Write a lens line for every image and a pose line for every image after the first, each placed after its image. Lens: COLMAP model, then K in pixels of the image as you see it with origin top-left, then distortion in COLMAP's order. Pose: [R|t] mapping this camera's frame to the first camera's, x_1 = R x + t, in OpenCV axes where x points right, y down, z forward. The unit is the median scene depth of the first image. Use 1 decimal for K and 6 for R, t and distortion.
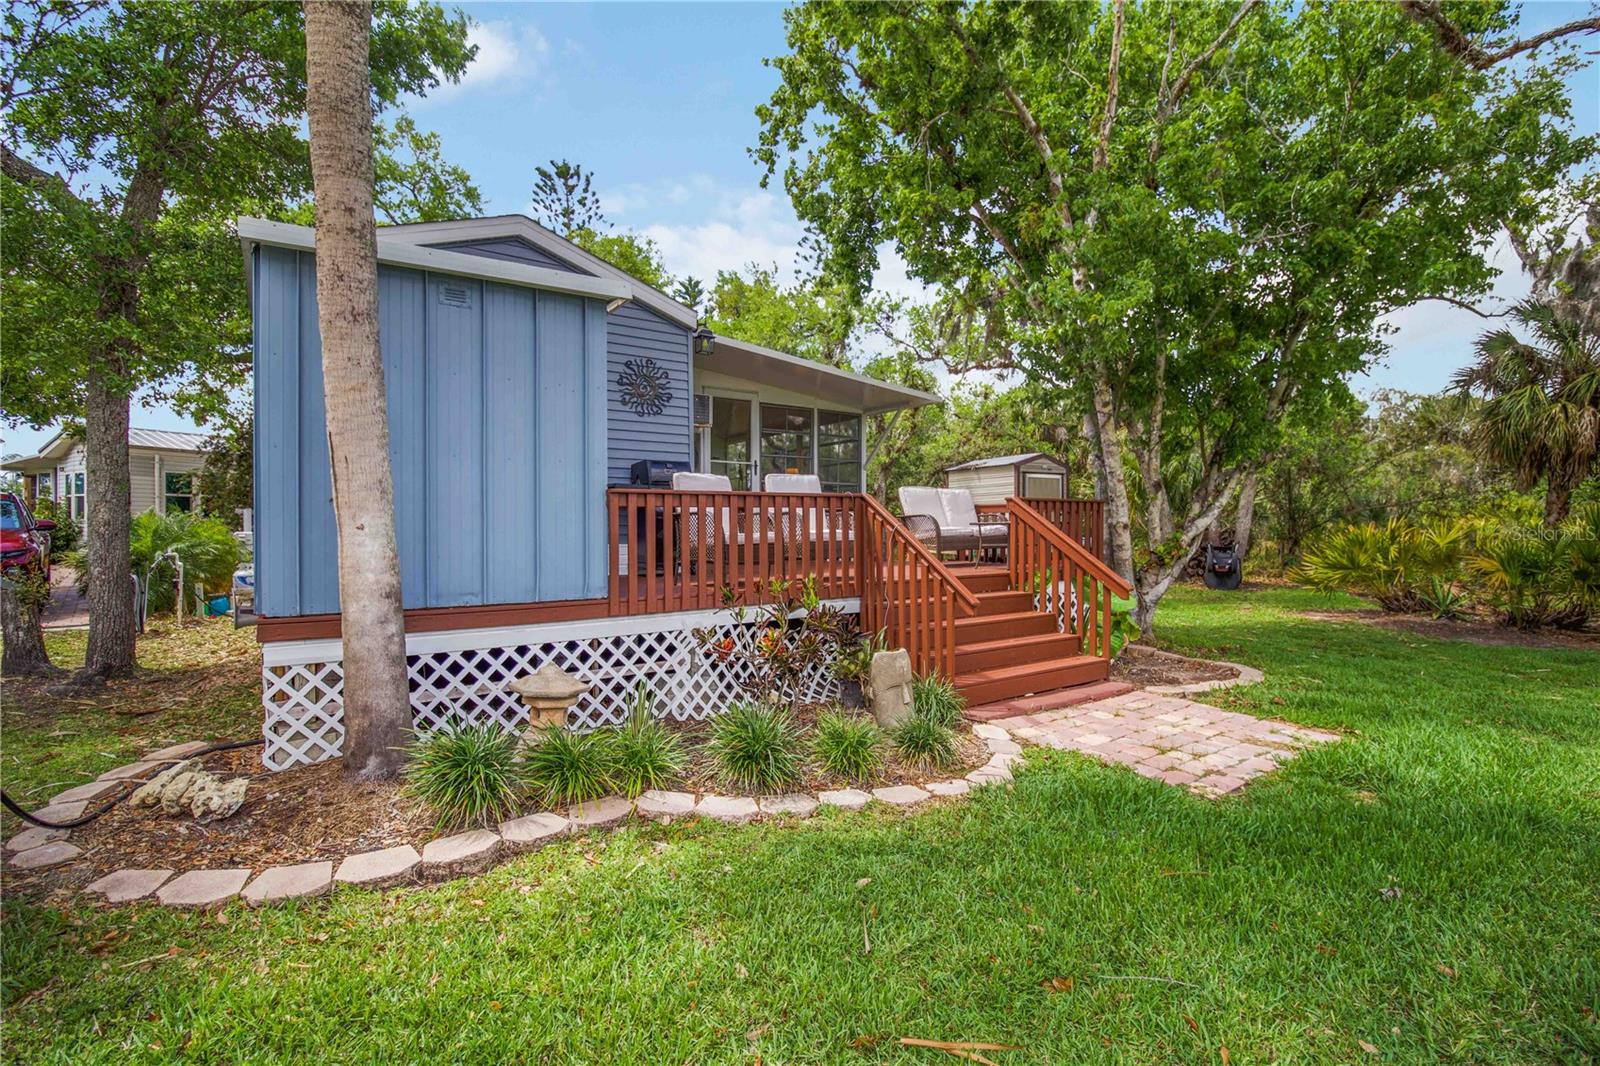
lens RADIAL K [[748.9, 0, 800.0], [0, 748.9, 533.0], [0, 0, 1]] dist [0.000465, -0.009282]
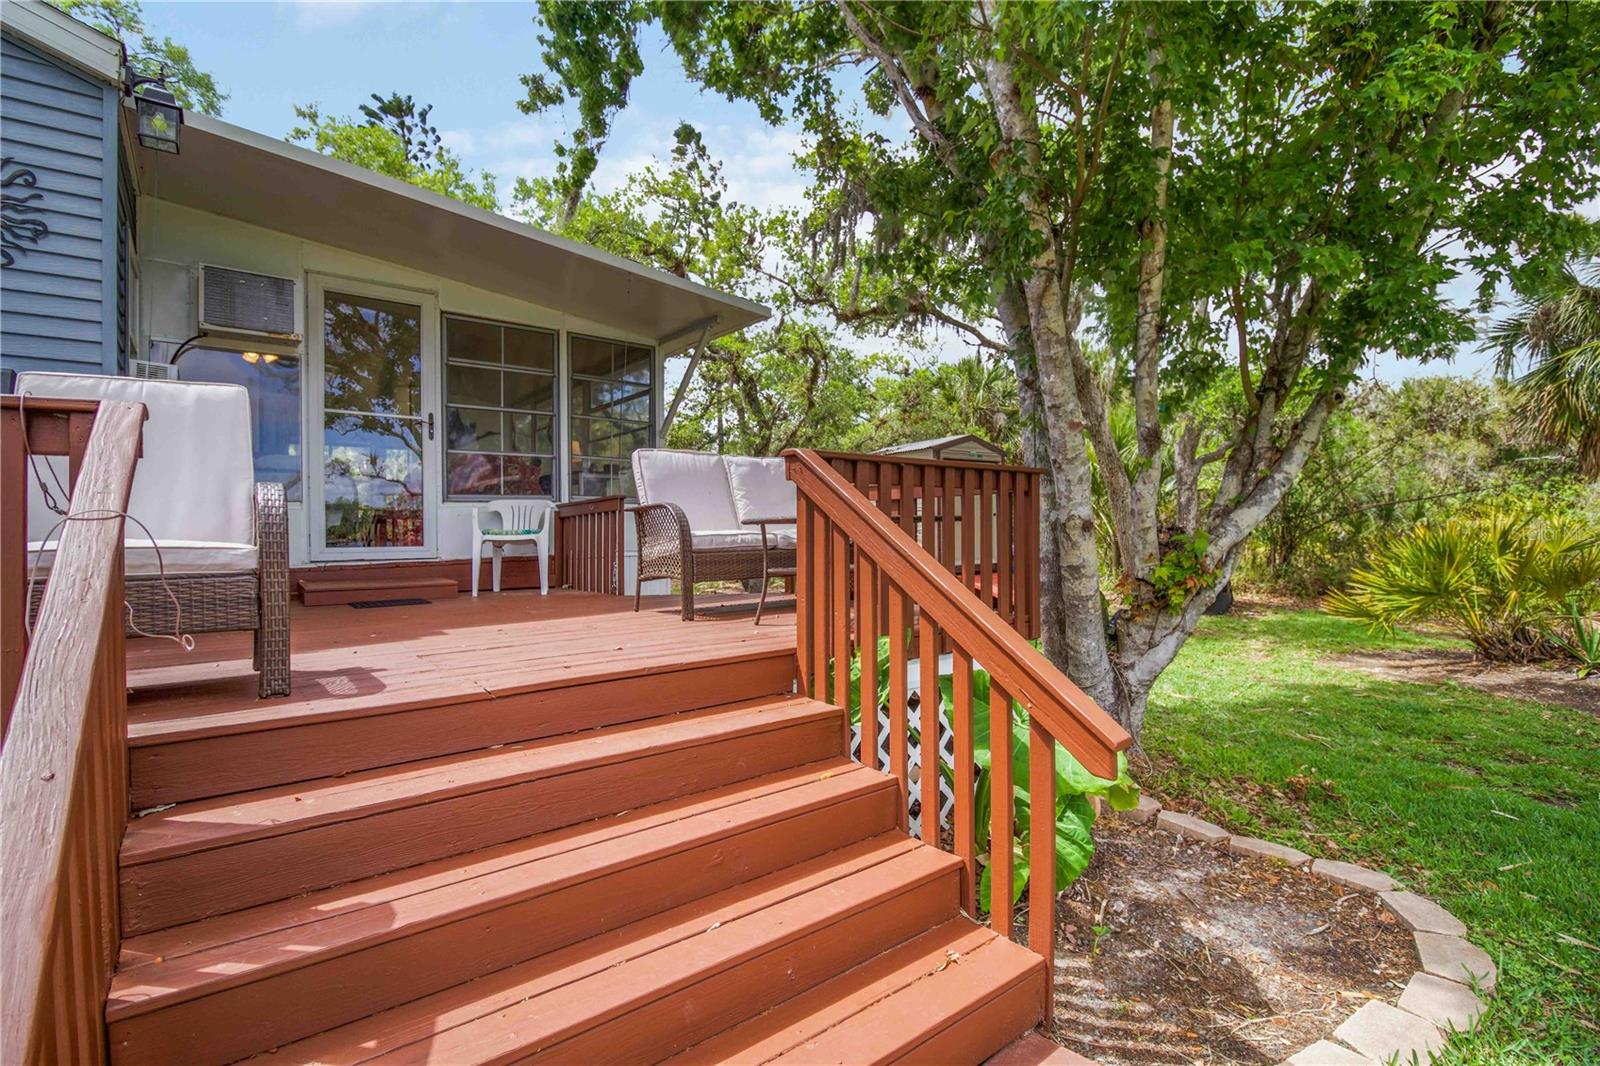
lens RADIAL K [[748.9, 0, 800.0], [0, 748.9, 533.0], [0, 0, 1]] dist [0.000465, -0.009282]
pose [[0.998149, -0.007344, 0.060371, 0.236218], [0.007857, 0.999935, -0.008263, -0.002314], [-0.060306, 0.008722, 0.998142, 0.563993]]
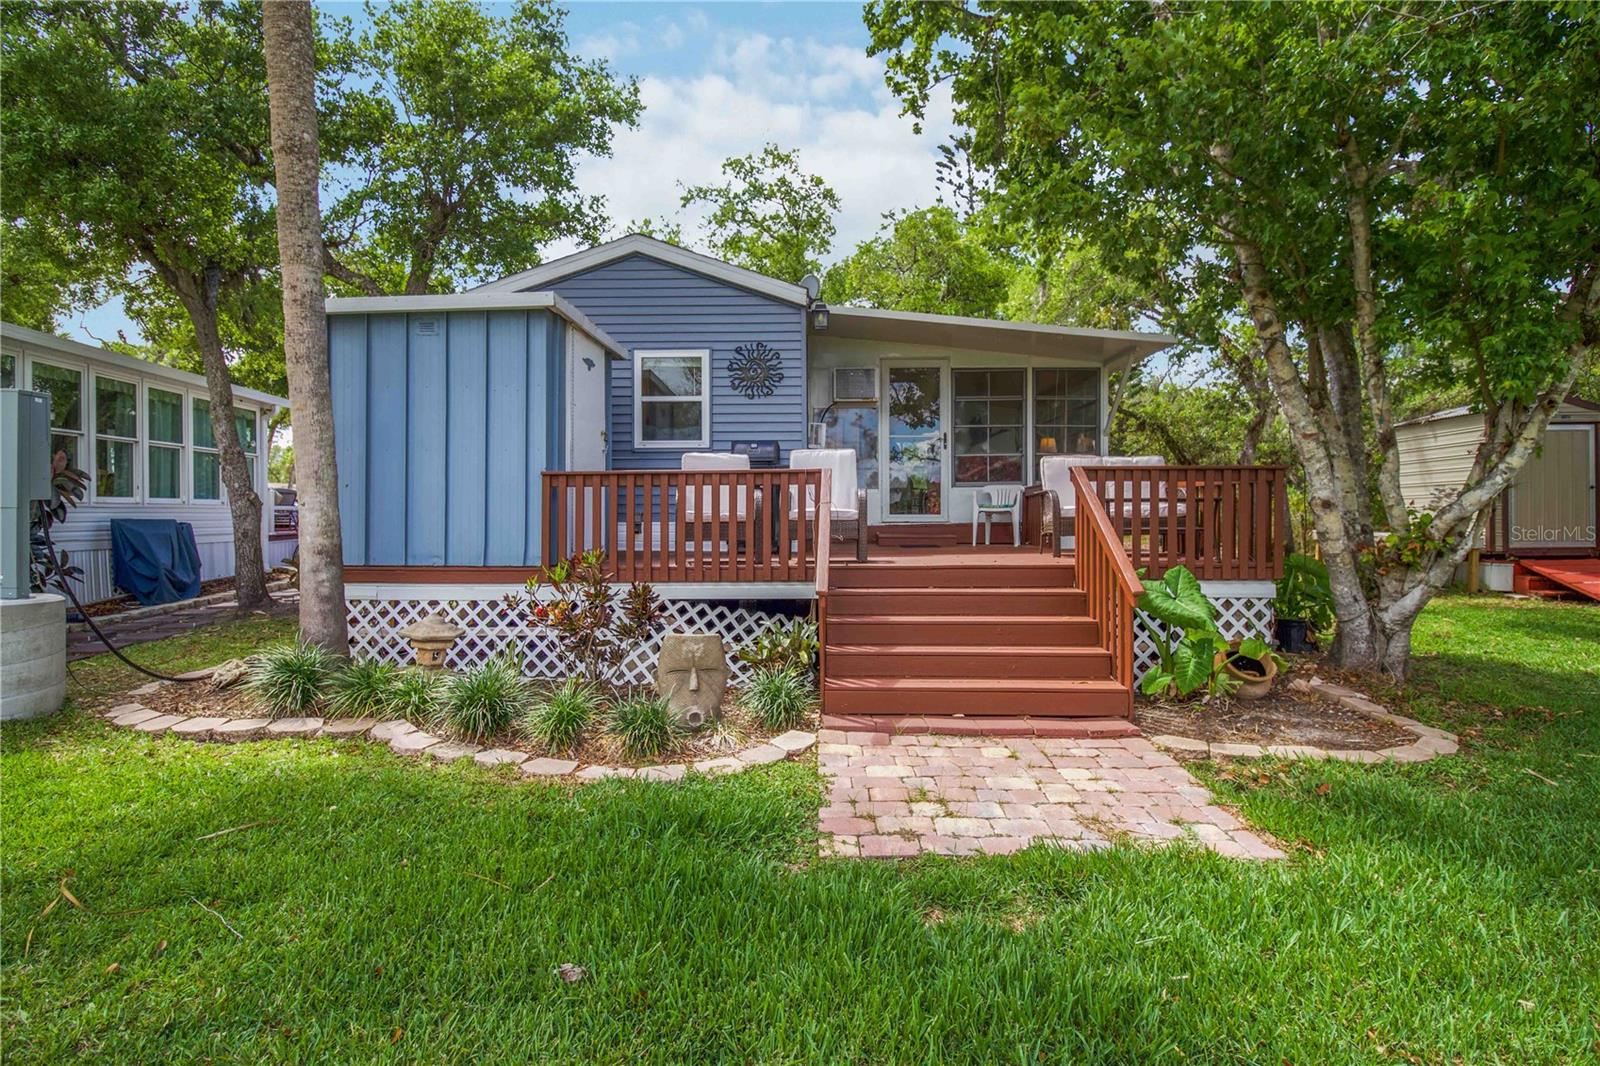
lens RADIAL K [[800.2, 0, 792.7], [0, 800.2, 509.1], [0, 0, 1]] dist [0.003765, -0.020755]
pose [[0.794149, 0.000884, -0.607722, 0.500357], [-0.005755, 0.999965, -0.006067, 0.002316], [0.607695, 0.008315, 0.794127, 0.159387]]
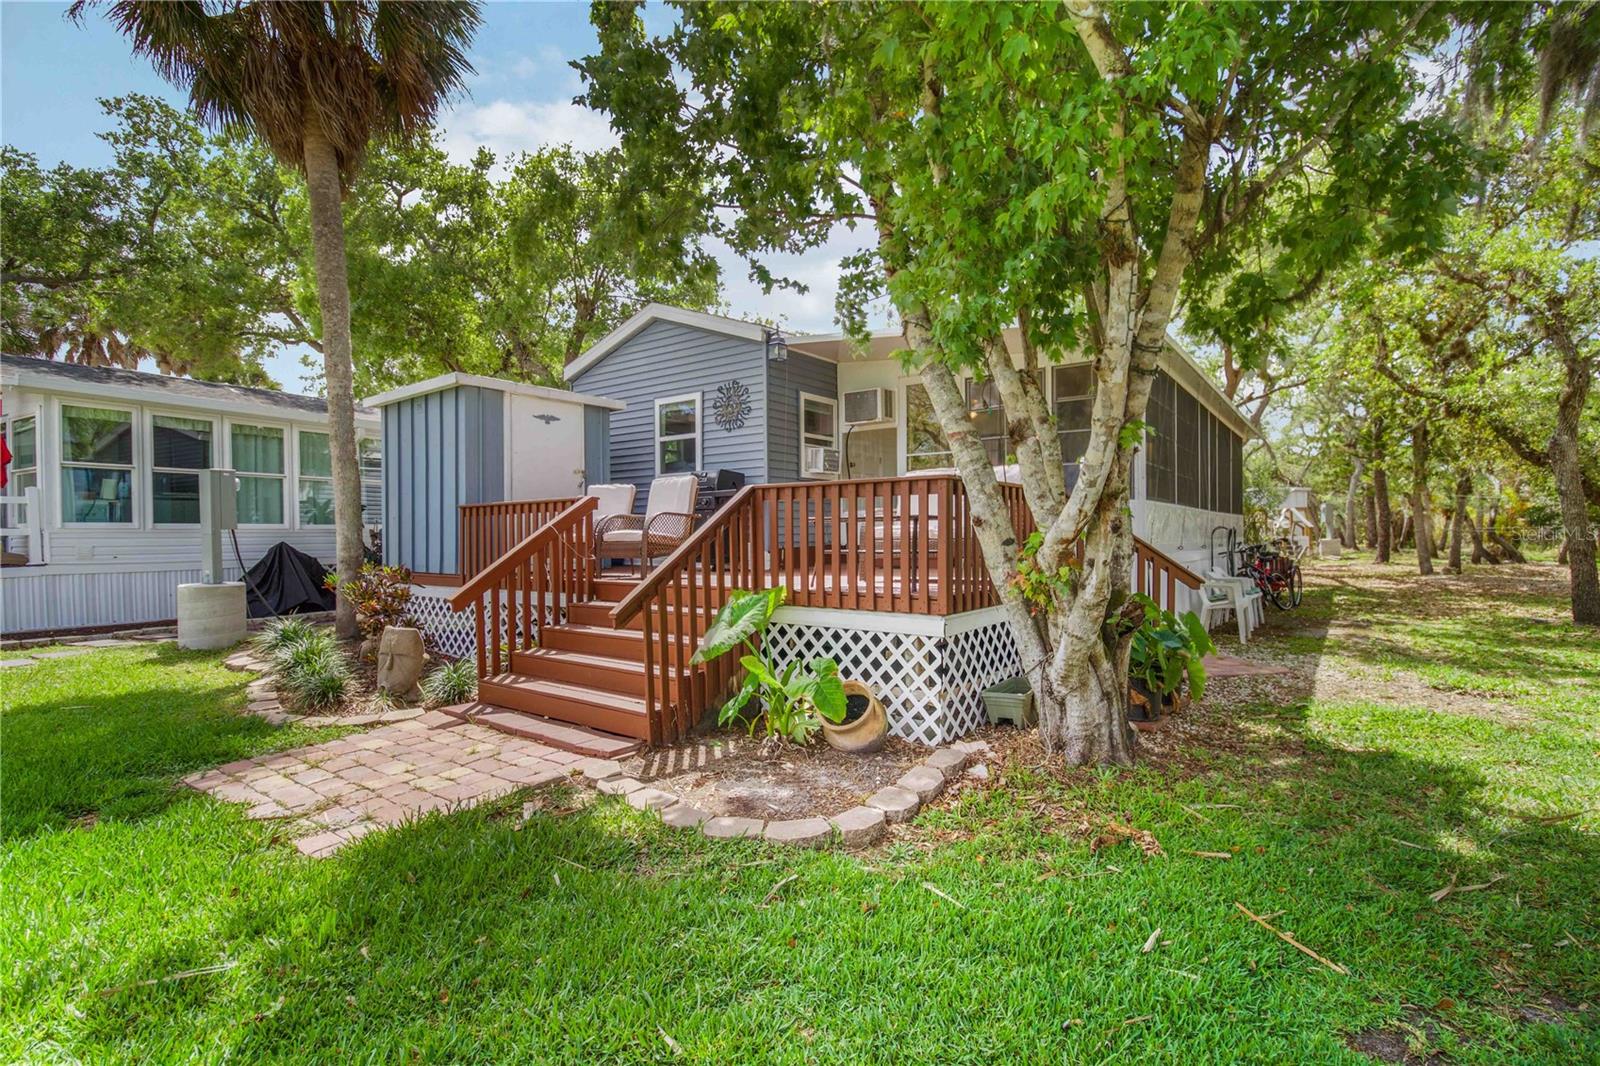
lens RADIAL K [[748.9, 0, 800.0], [0, 748.9, 533.0], [0, 0, 1]] dist [0.000465, -0.009282]
pose [[0.311195, -0.000339, -0.950346, 0.906569], [-0.001013, 0.999999, -0.000689, -0.000542], [0.950346, 0.001177, 0.311194, 0.741491]]
